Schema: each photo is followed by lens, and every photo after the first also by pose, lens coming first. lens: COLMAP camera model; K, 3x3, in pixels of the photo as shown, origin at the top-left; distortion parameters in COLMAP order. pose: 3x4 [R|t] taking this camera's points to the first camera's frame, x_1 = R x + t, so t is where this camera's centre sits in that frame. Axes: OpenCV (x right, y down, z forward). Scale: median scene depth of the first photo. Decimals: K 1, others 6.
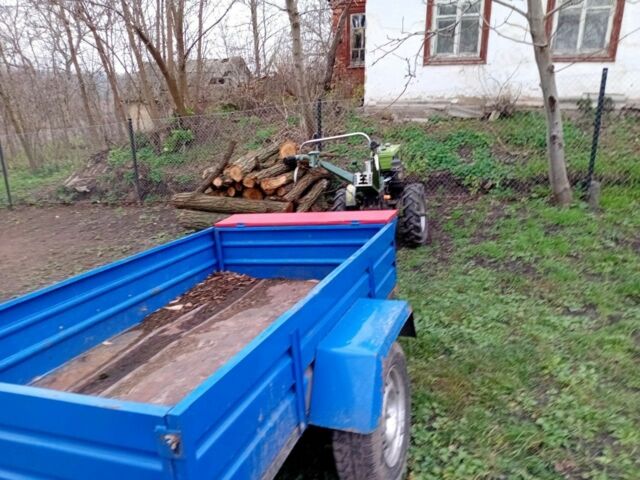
lens RADIAL K [[493.6, 0, 320.0], [0, 493.6, 240.0], [0, 0, 1]] dist [0.097055, -0.195933]
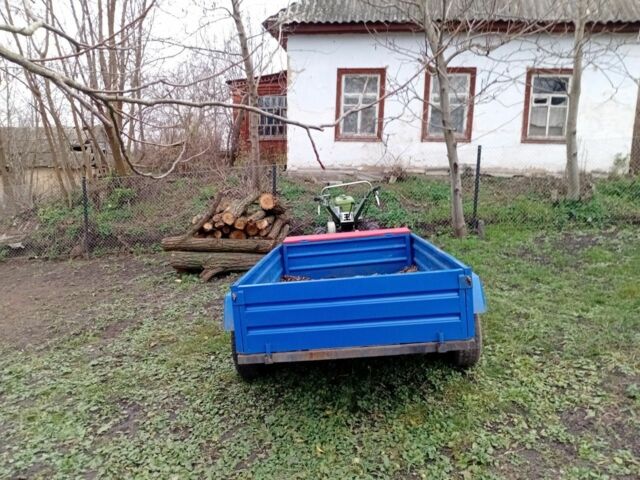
lens RADIAL K [[493.6, 0, 320.0], [0, 493.6, 240.0], [0, 0, 1]] dist [0.097055, -0.195933]
pose [[0.948826, -0.022526, 0.314994, -0.255810], [0.066830, 0.989184, -0.130567, 0.070428], [-0.308646, 0.144937, 0.940070, -0.158097]]
